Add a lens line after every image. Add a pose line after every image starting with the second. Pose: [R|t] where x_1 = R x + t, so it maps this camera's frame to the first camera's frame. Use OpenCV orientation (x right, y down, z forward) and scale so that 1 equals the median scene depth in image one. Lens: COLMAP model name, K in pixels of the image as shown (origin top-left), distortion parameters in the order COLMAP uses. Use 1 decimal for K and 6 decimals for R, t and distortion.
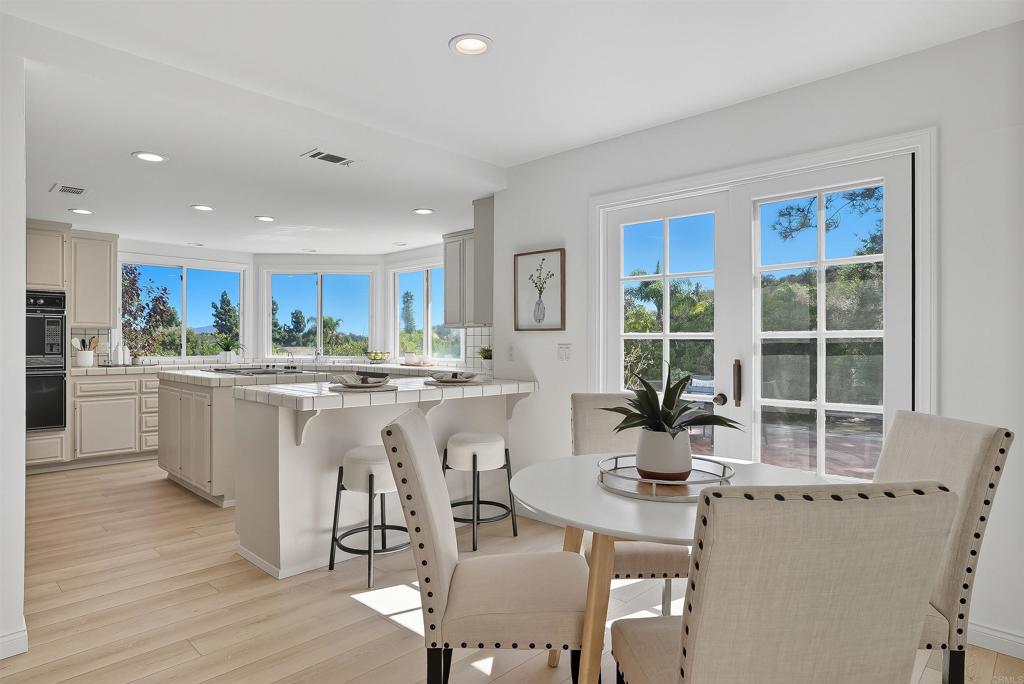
lens RADIAL K [[584.2, 0, 512.0], [0, 584.2, 342.0], [0, 0, 1]] dist [-0.040251, 0.030674]
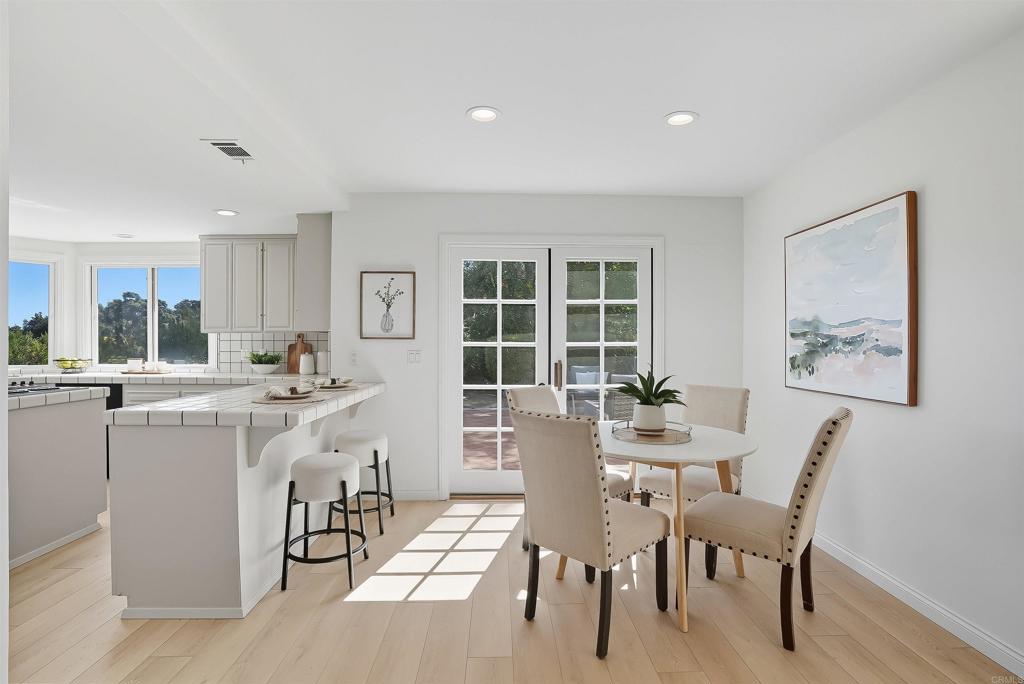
lens RADIAL K [[488.0, 0, 512.0], [0, 488.0, 342.0], [0, 0, 1]] dist [-0.063037, 0.025475]
pose [[0.704725, 0.000602, 0.709481, -0.342572], [-0.000754, 1.000000, -0.000100, -0.010145], [-0.709481, -0.000465, 0.704725, 0.099603]]
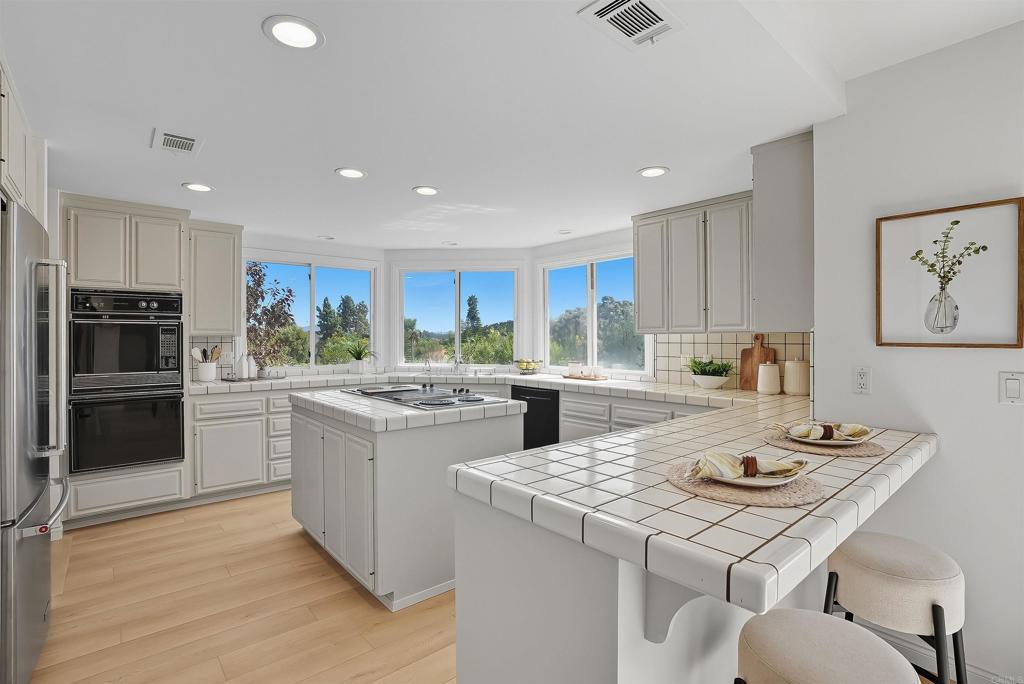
lens RADIAL K [[488.0, 0, 512.0], [0, 488.0, 342.0], [0, 0, 1]] dist [-0.063037, 0.025475]
pose [[0.995803, -0.001961, -0.091497, -0.243470], [0.002815, 0.999954, 0.009208, -0.021774], [0.091475, -0.009427, 0.995763, 0.364761]]
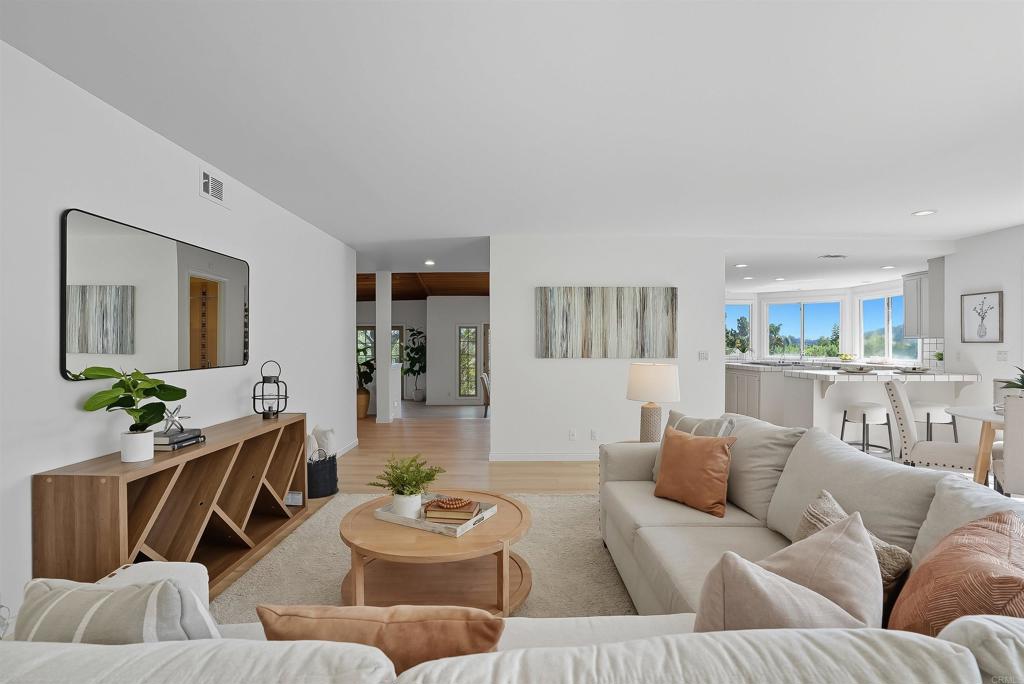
lens RADIAL K [[488.0, 0, 512.0], [0, 488.0, 342.0], [0, 0, 1]] dist [-0.063037, 0.025475]
pose [[0.699627, -0.002685, -0.714504, 0.047907], [-0.000072, 0.999993, -0.003828, -0.012297], [0.714509, 0.002729, 0.699621, -0.584038]]
